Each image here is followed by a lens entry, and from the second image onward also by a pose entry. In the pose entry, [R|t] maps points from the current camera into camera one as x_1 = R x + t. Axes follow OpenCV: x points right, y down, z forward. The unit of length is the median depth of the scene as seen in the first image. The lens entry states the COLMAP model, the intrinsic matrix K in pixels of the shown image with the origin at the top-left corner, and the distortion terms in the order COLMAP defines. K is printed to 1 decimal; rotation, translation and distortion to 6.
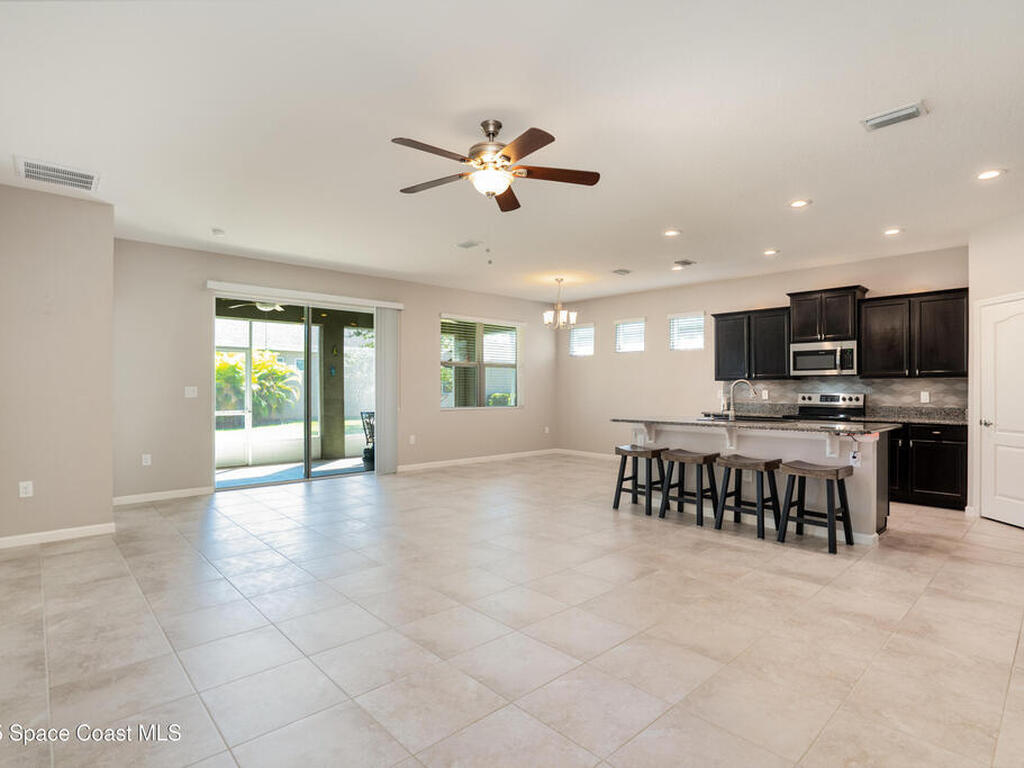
lens RADIAL K [[533.5, 0, 516.0], [0, 533.5, 384.4], [0, 0, 1]] dist [-0.042898, 0.003849]
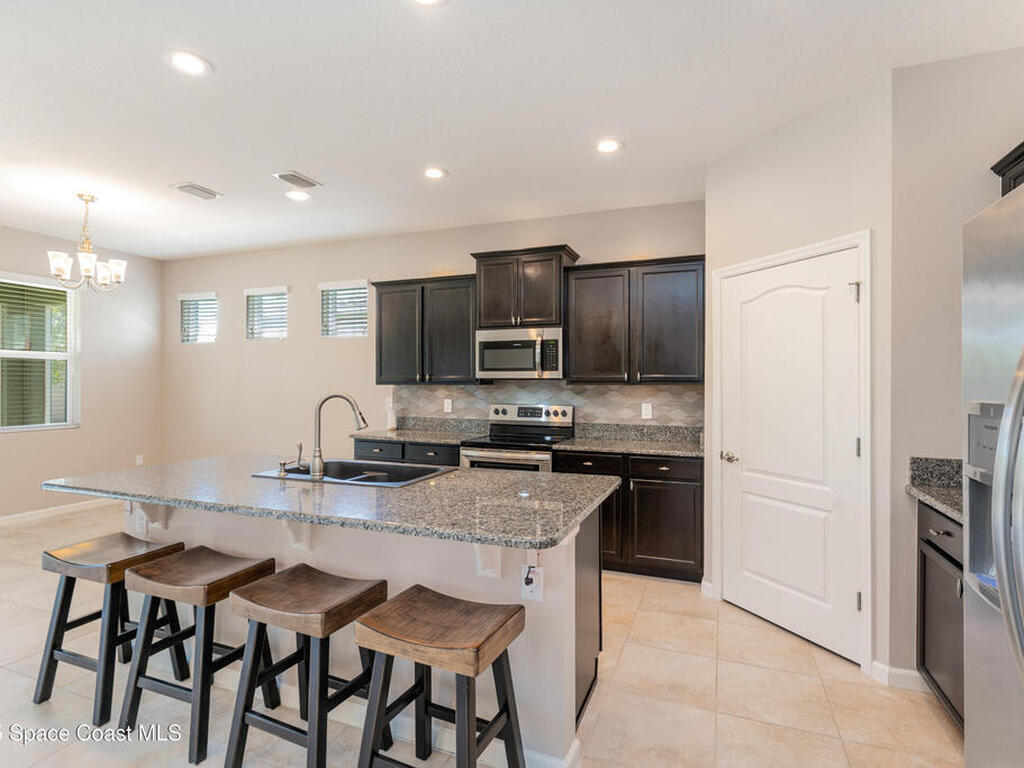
lens RADIAL K [[533.5, 0, 514.1], [0, 533.5, 382.5], [0, 0, 1]] dist [-0.042898, 0.003849]
pose [[0.901310, 0.001719, 0.433171, 0.297475], [-0.005335, 0.999960, 0.007133, -0.018357], [-0.433141, -0.008740, 0.901284, 0.409765]]
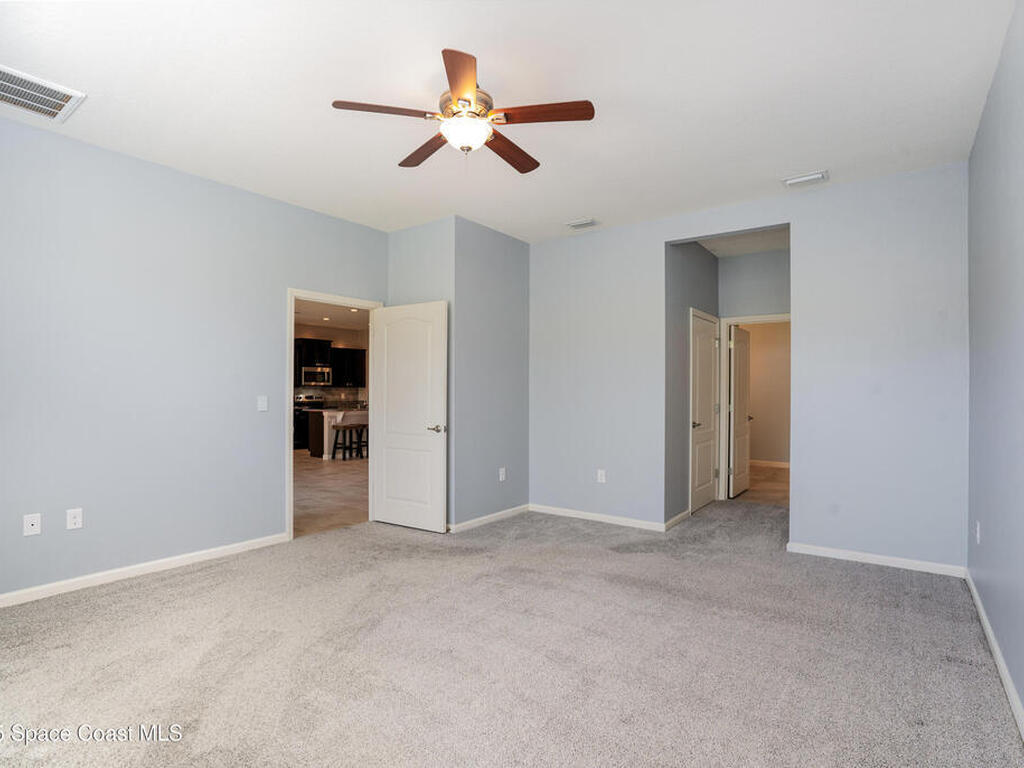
lens RADIAL K [[533.5, 0, 515.5], [0, 533.5, 387.0], [0, 0, 1]] dist [-0.042898, 0.003849]
pose [[-0.190262, 0.006694, 0.981710, -1.500589], [-0.008083, 0.999932, -0.008385, -0.000491], [-0.981700, -0.009530, -0.190195, 0.689290]]
